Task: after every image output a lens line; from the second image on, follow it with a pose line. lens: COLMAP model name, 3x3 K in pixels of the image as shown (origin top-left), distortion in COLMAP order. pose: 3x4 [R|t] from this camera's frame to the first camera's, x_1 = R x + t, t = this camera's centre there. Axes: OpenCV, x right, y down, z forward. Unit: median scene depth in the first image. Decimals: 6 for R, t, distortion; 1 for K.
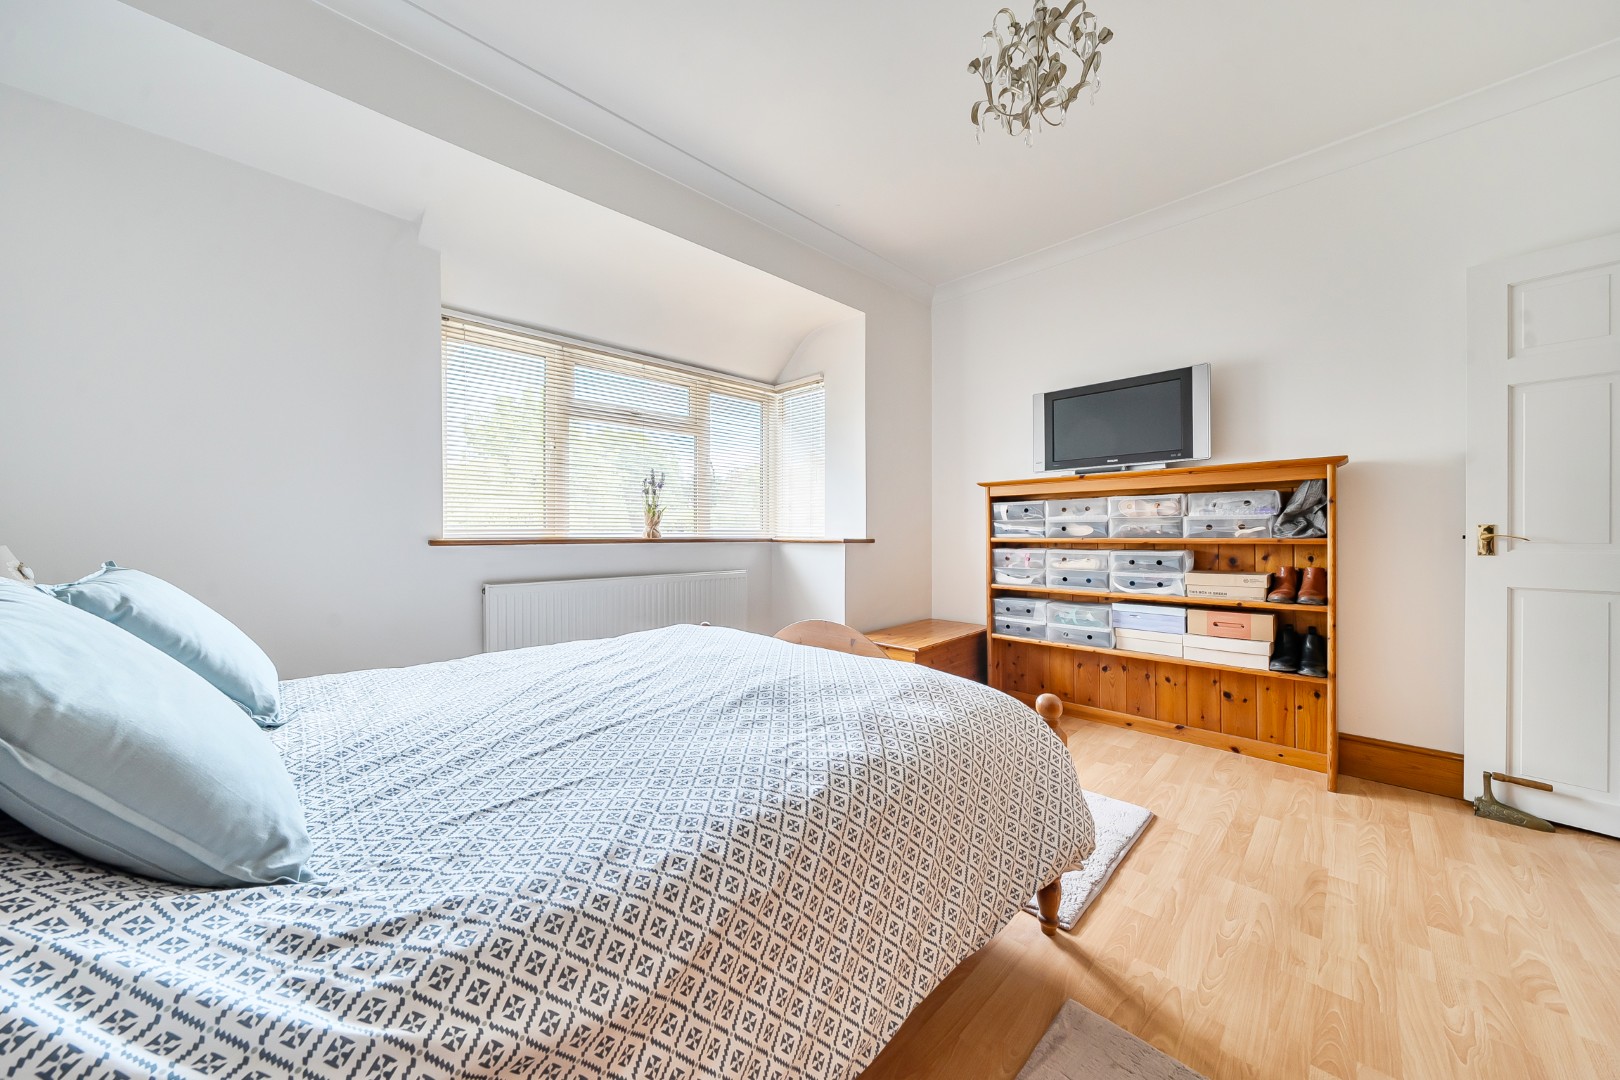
lens RADIAL K [[578.7, 0, 810.0], [0, 578.7, 540.0], [0, 0, 1]] dist [0.000312, -0.000076]
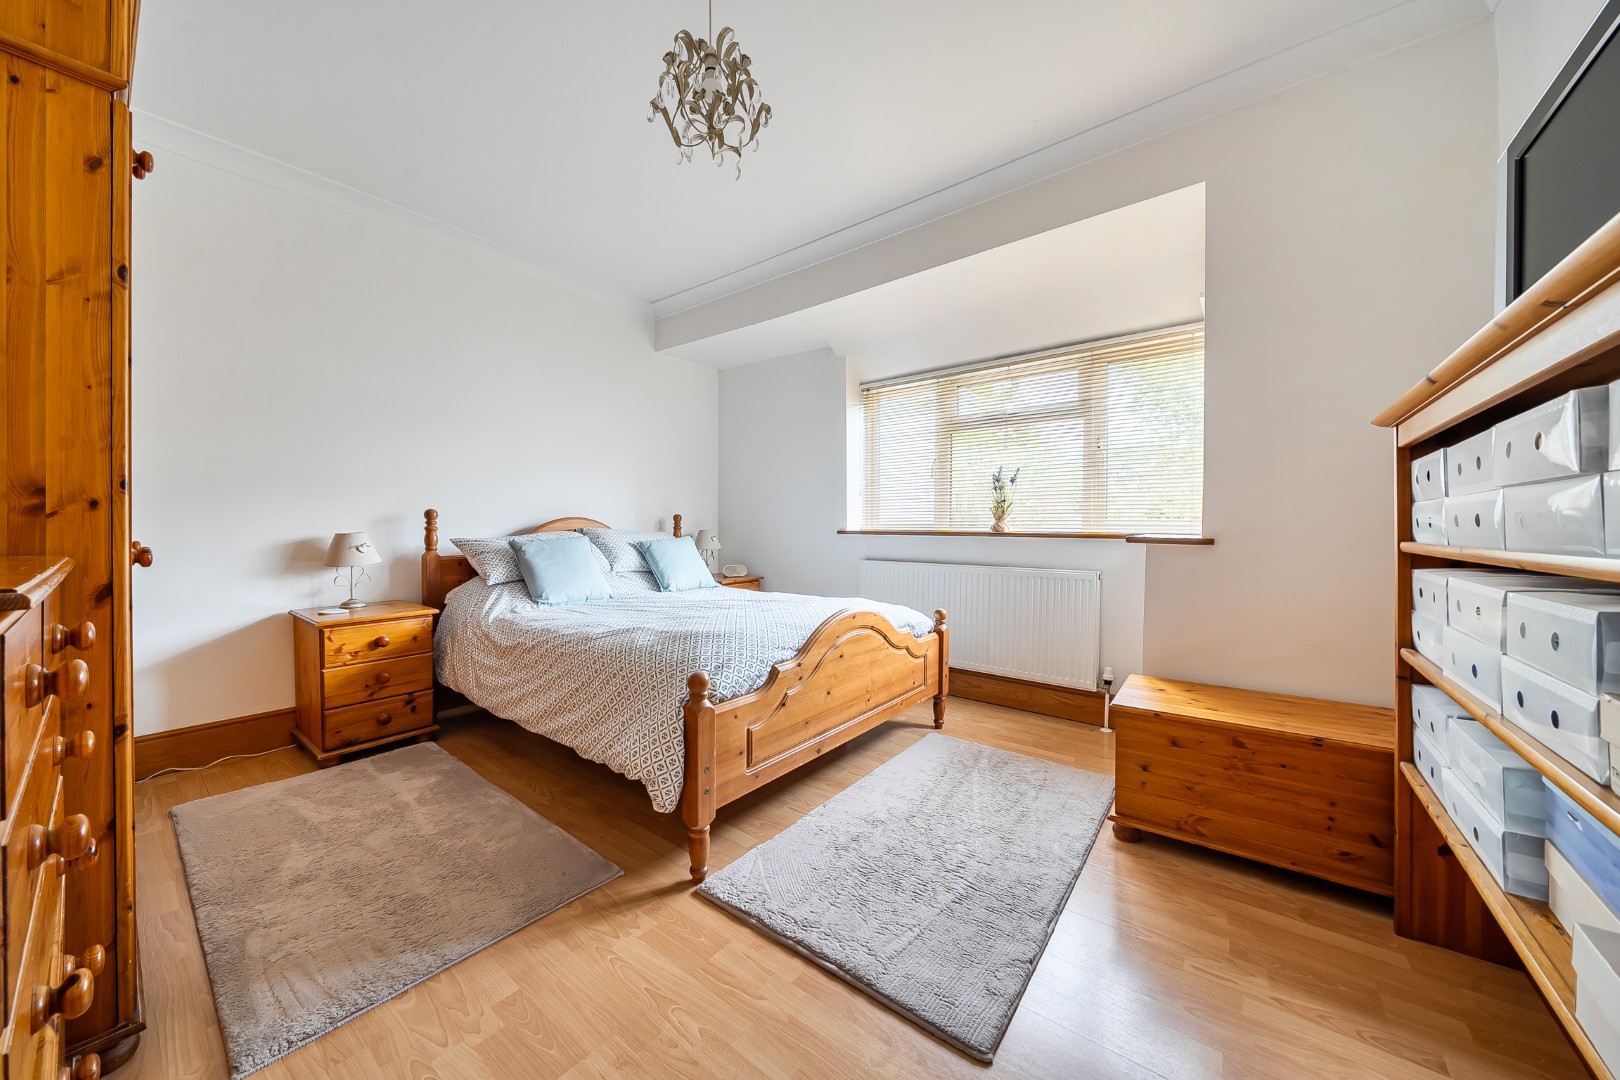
lens RADIAL K [[566.4, 0, 770.8], [0, 566.4, 541.0], [0, 0, 1]] dist [-0.002468, -0.000131]
pose [[0.063721, 0.029020, -0.997546, 0.734983], [-0.016249, 0.999475, 0.028038, -0.009470], [0.997835, 0.014423, 0.064159, 0.519739]]
